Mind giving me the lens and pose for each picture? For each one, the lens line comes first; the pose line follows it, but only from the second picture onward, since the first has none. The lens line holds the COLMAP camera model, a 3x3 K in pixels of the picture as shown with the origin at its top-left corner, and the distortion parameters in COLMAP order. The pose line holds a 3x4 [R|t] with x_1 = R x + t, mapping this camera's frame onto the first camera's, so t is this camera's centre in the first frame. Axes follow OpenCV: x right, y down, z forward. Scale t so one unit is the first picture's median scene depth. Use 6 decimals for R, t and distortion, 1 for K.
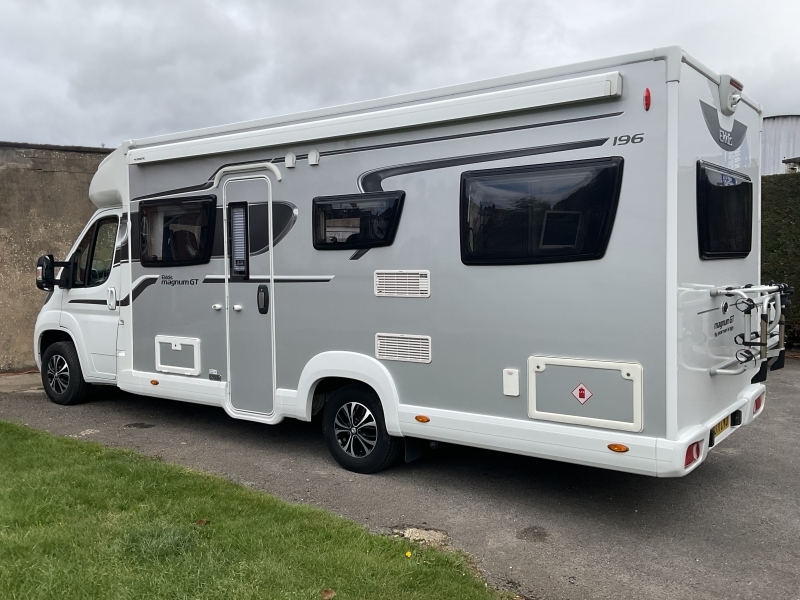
lens RADIAL K [[715.8, 0, 398.3], [0, 715.8, 283.8], [0, 0, 1]] dist [0.043785, -0.002800]
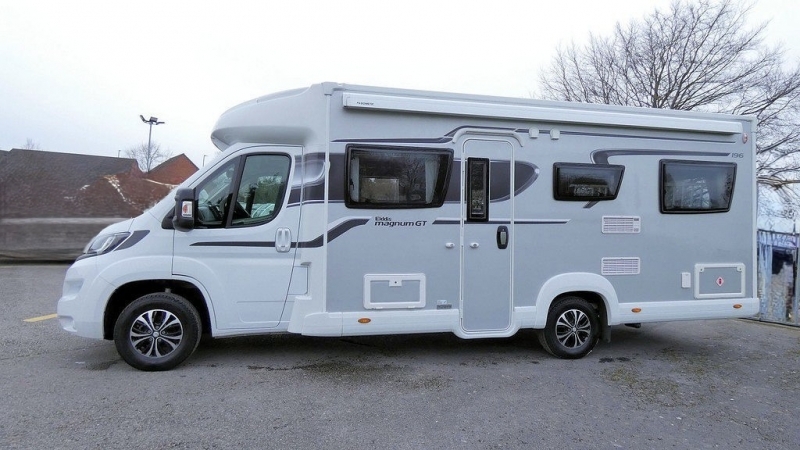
lens RADIAL K [[460.7, 0, 400.5], [0, 460.7, 200.1], [0, 0, 1]] dist [-0.029616, -0.000206]
pose [[0.678492, 0.042059, 0.733403, -0.906375], [-0.000707, 0.998397, -0.056602, 0.002416], [-0.734607, 0.037885, 0.677434, 0.584437]]
